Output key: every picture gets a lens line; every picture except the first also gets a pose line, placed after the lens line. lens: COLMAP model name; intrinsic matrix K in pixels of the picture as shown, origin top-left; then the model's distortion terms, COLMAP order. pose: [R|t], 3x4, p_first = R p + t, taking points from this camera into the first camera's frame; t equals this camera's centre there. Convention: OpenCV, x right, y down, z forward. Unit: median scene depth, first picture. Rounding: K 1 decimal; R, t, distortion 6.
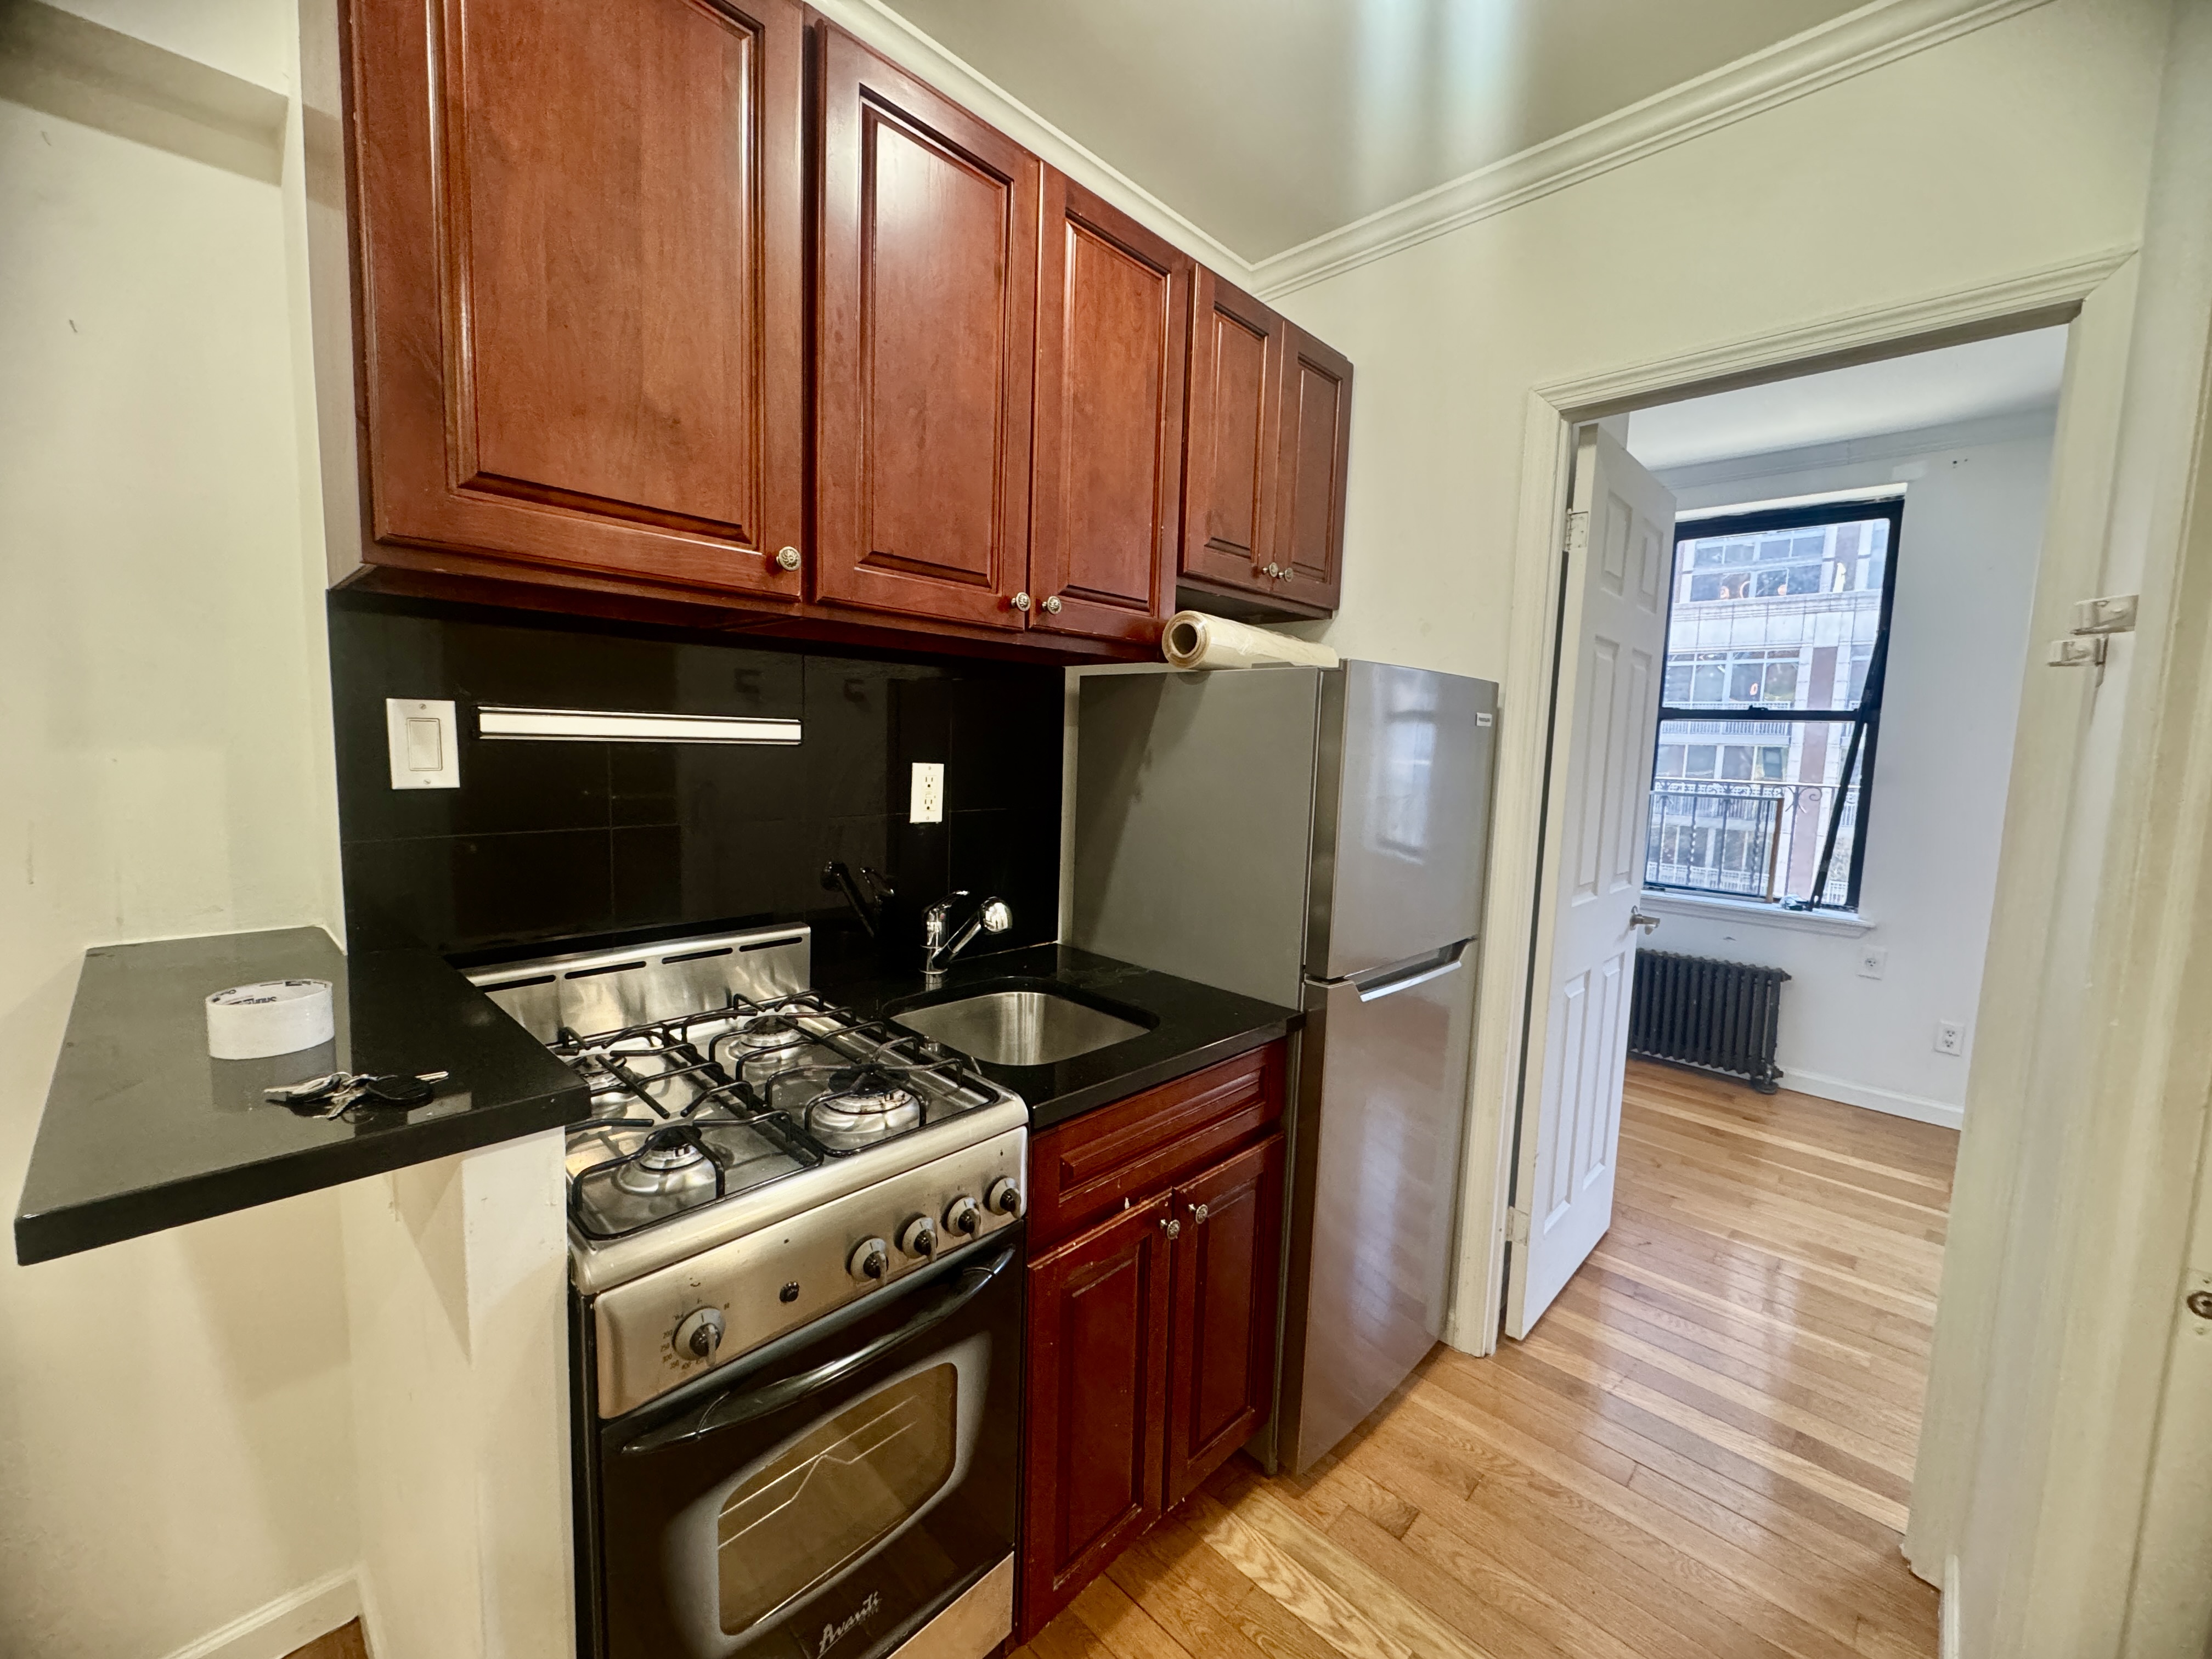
lens RADIAL K [[882.2, 0, 1103.9], [0, 882.2, 825.2], [0, 0, 1]] dist [0.002949, 0.000153]
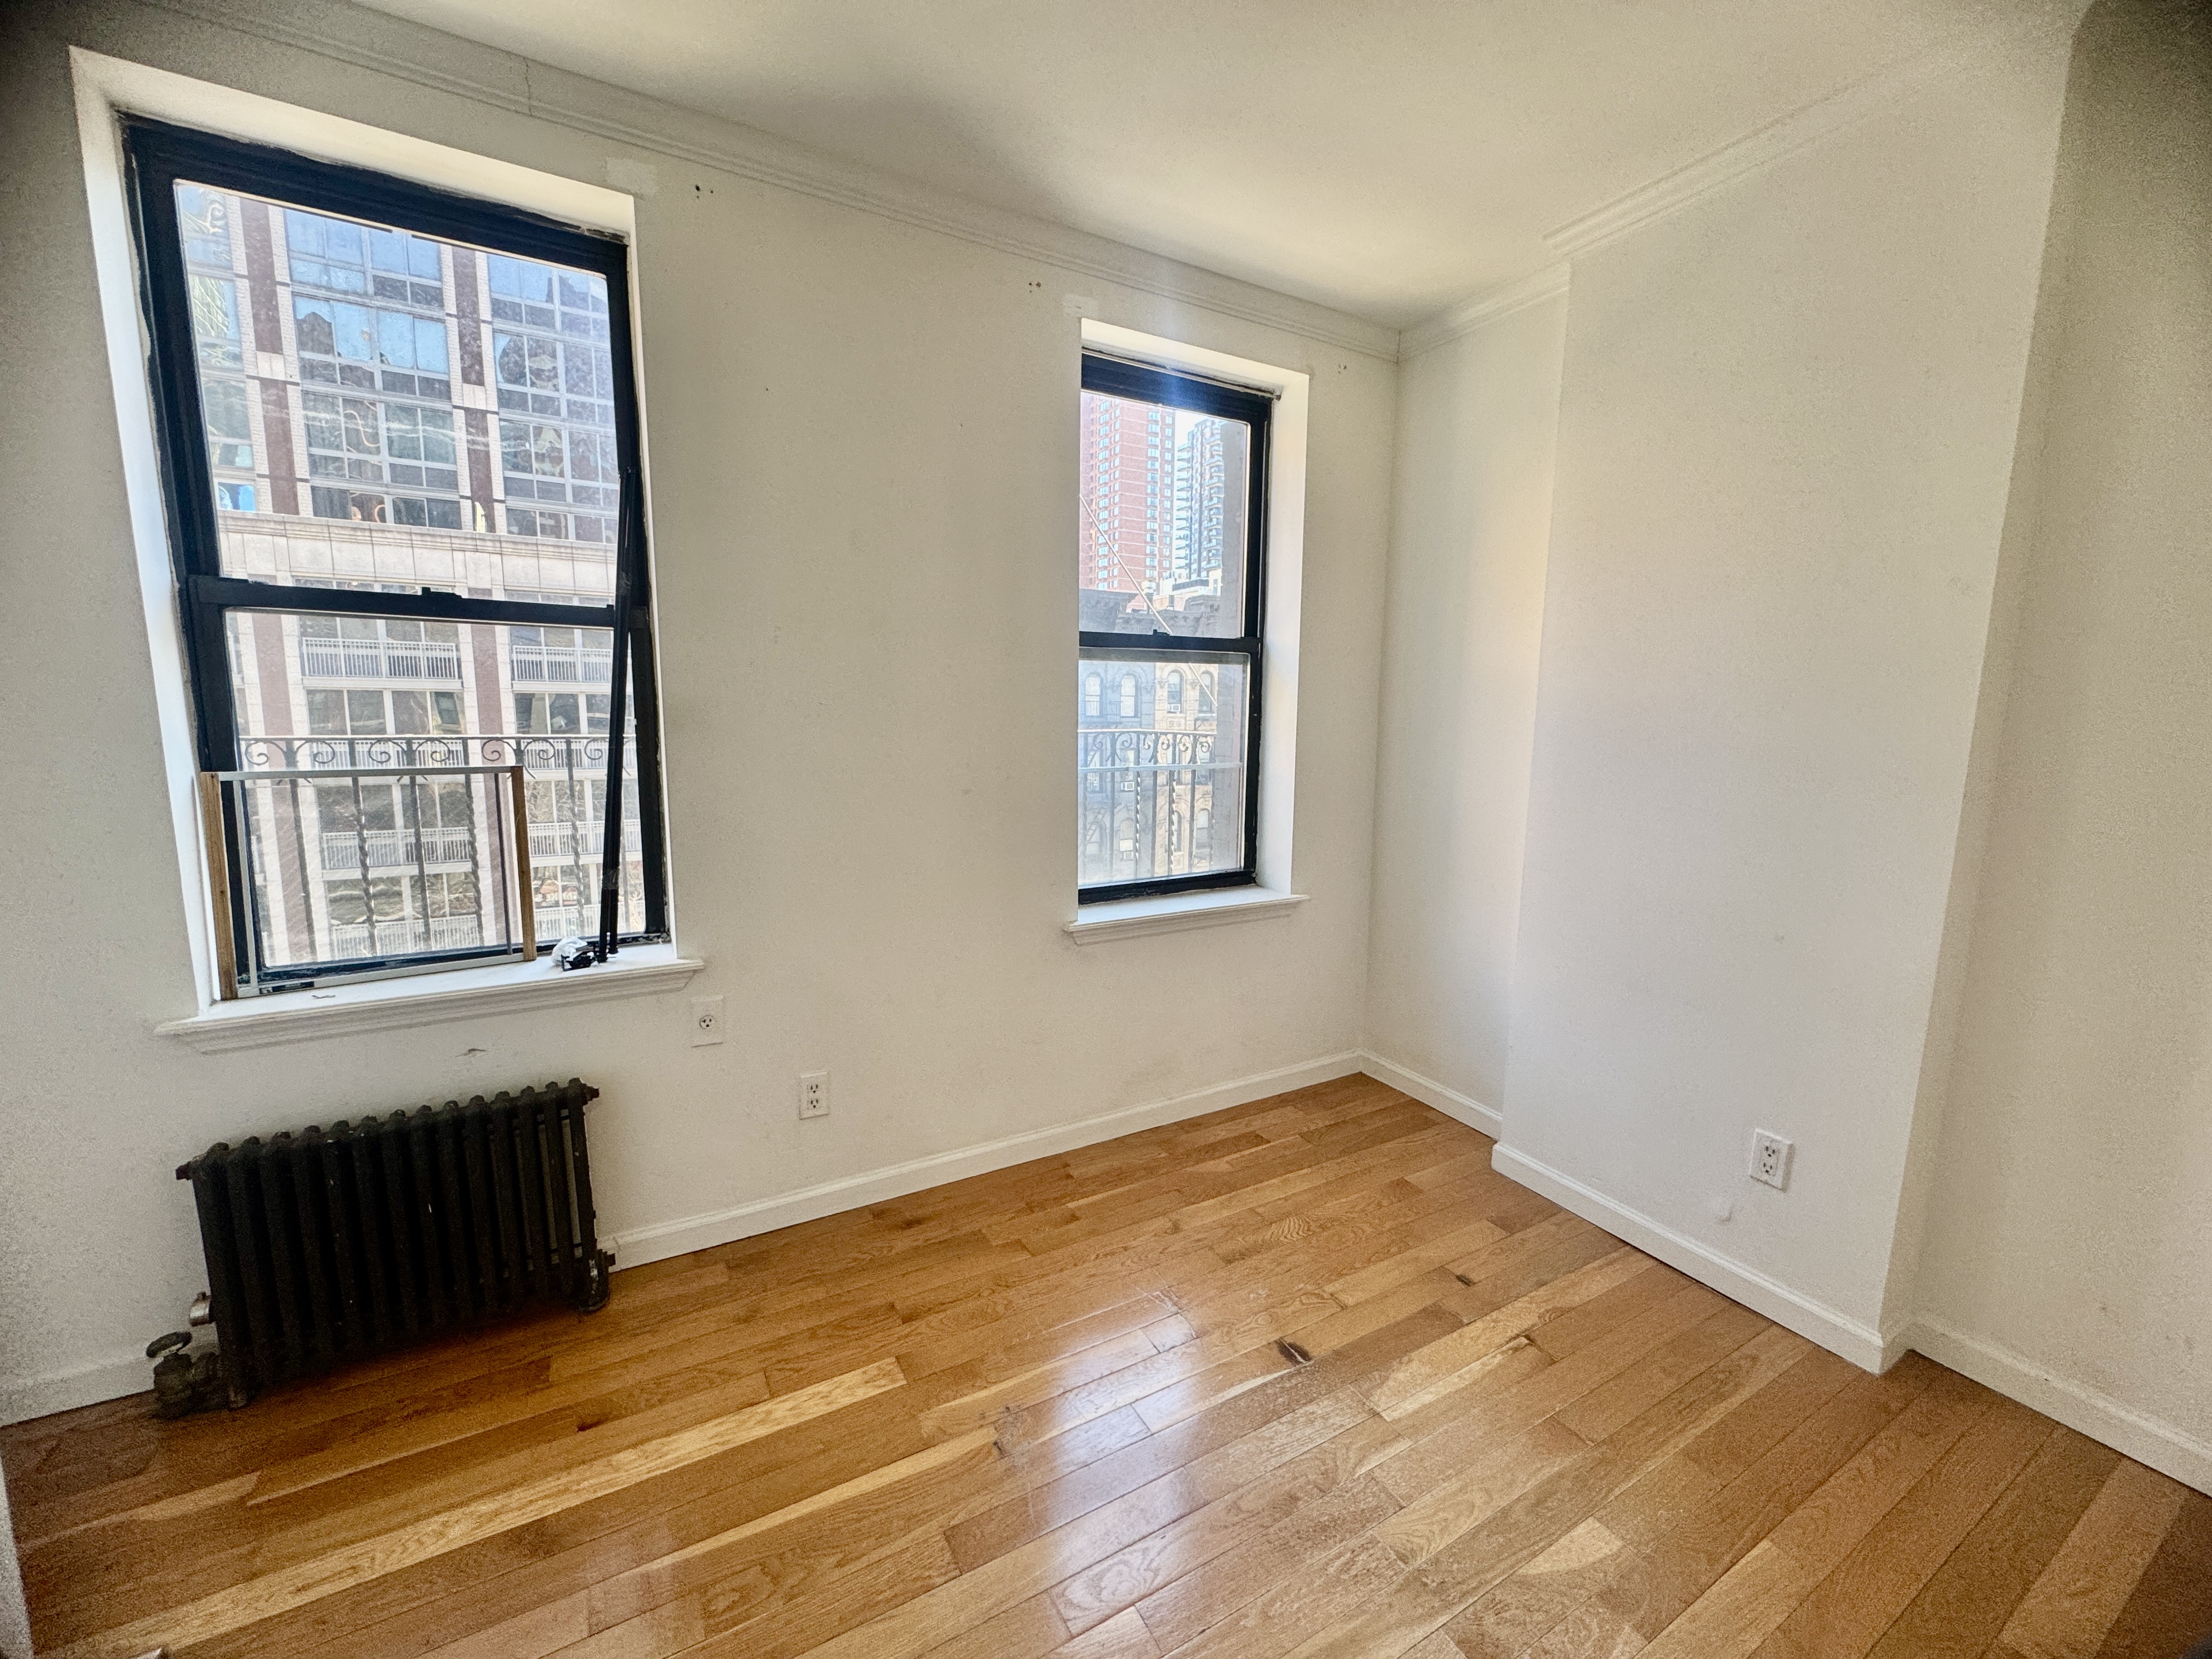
lens RADIAL K [[882.2, 0, 1110.5], [0, 882.2, 831.8], [0, 0, 1]] dist [0.002949, 0.000153]
pose [[0.280287, -0.156371, 0.947094, 0.355610], [0.092398, 0.986456, 0.135525, -0.032613], [-0.955459, 0.049524, 0.290939, 0.507147]]
